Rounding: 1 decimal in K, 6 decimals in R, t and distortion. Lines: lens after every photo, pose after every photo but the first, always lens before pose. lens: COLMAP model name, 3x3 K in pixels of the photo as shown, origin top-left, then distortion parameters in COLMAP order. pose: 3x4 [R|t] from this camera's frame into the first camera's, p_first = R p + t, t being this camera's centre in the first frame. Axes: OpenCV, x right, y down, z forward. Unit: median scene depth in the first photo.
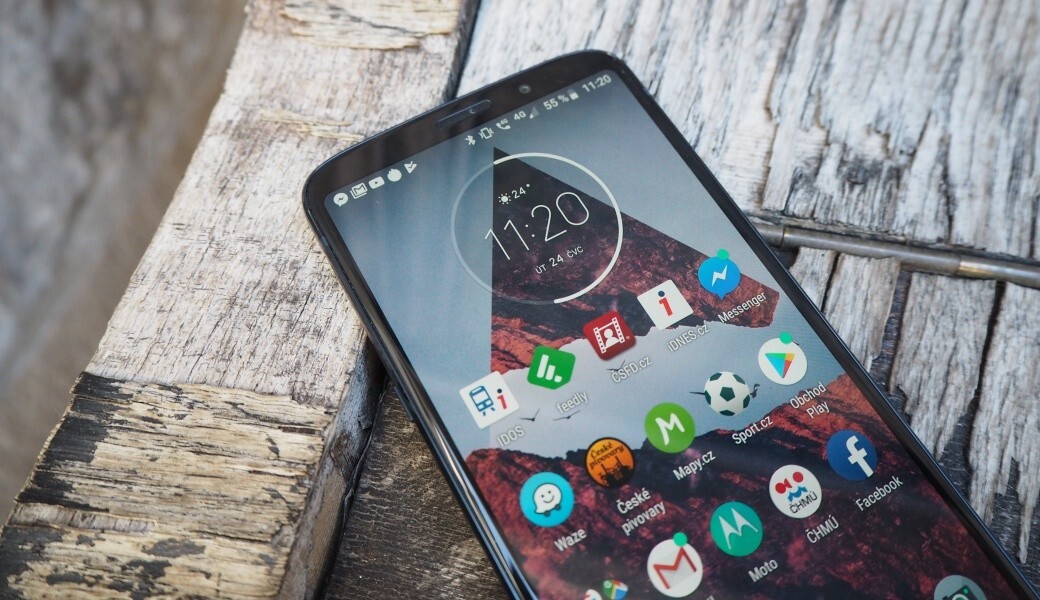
lens RADIAL K [[893.2, 0, 516.5], [0, 893.2, 243.5], [0, 0, 1]] dist [-0.020227, 0.013265]
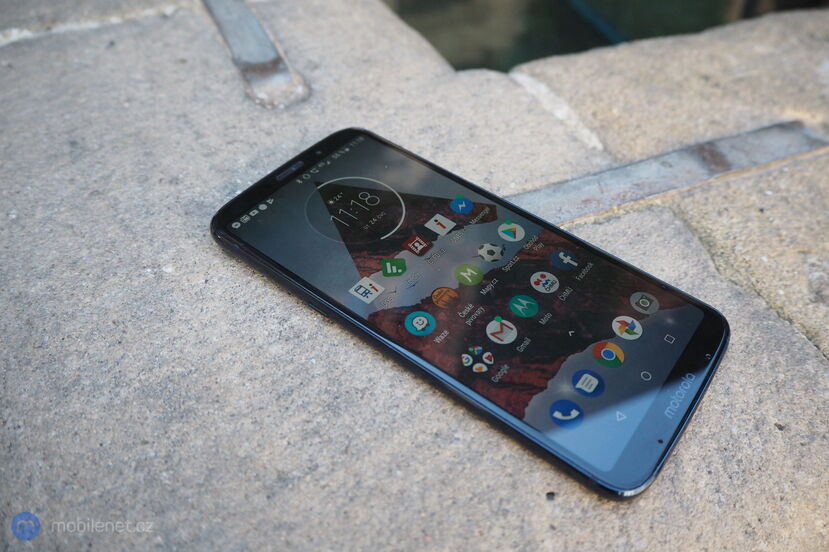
lens RADIAL K [[699.2, 0, 417.9], [0, 699.2, 273.9], [0, 0, 1]] dist [-0.024489, 0.023372]
pose [[0.919038, -0.273711, 0.283640, -0.296219], [0.335930, 0.920332, -0.200350, 0.425935], [-0.206205, 0.279413, 0.937768, -0.258901]]
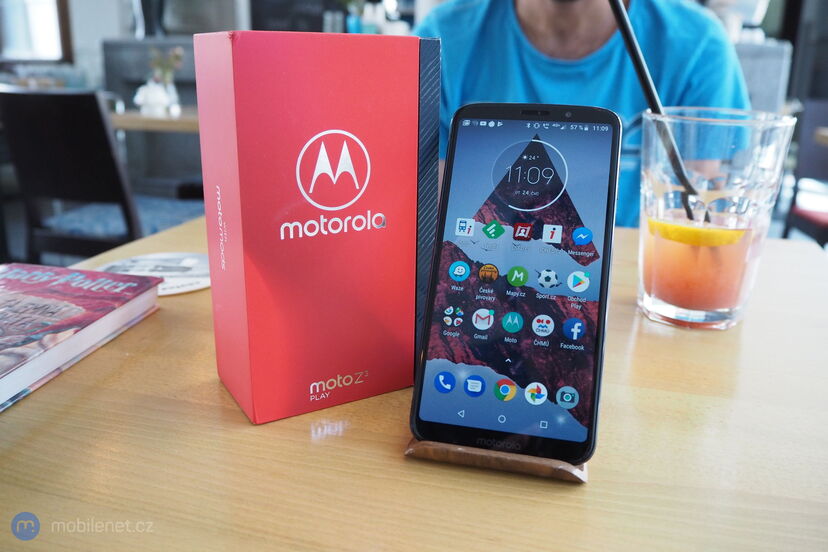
lens RADIAL K [[698.3, 0, 420.6], [0, 698.3, 269.2], [0, 0, 1]] dist [-0.024489, 0.023372]
pose [[0.762003, 0.546026, -0.348147, 0.588786], [-0.430239, 0.828686, 0.358013, -0.354567], [0.483989, -0.123021, 0.866383, -0.723434]]
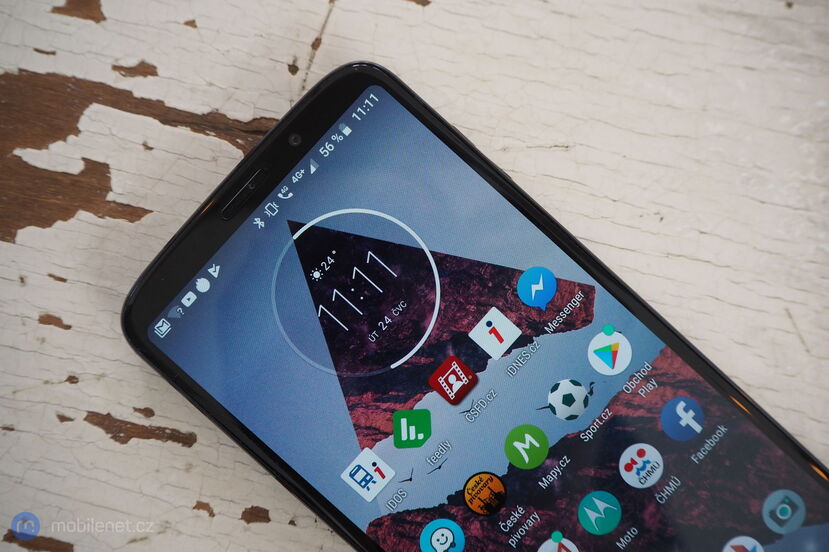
lens RADIAL K [[699.2, 0, 412.6], [0, 699.2, 275.2], [0, 0, 1]] dist [-0.024489, 0.023372]
pose [[0.951525, -0.307484, -0.007309, 0.102205], [0.277482, 0.847948, 0.451649, -0.402116], [-0.132677, -0.431784, 0.892166, 0.304124]]
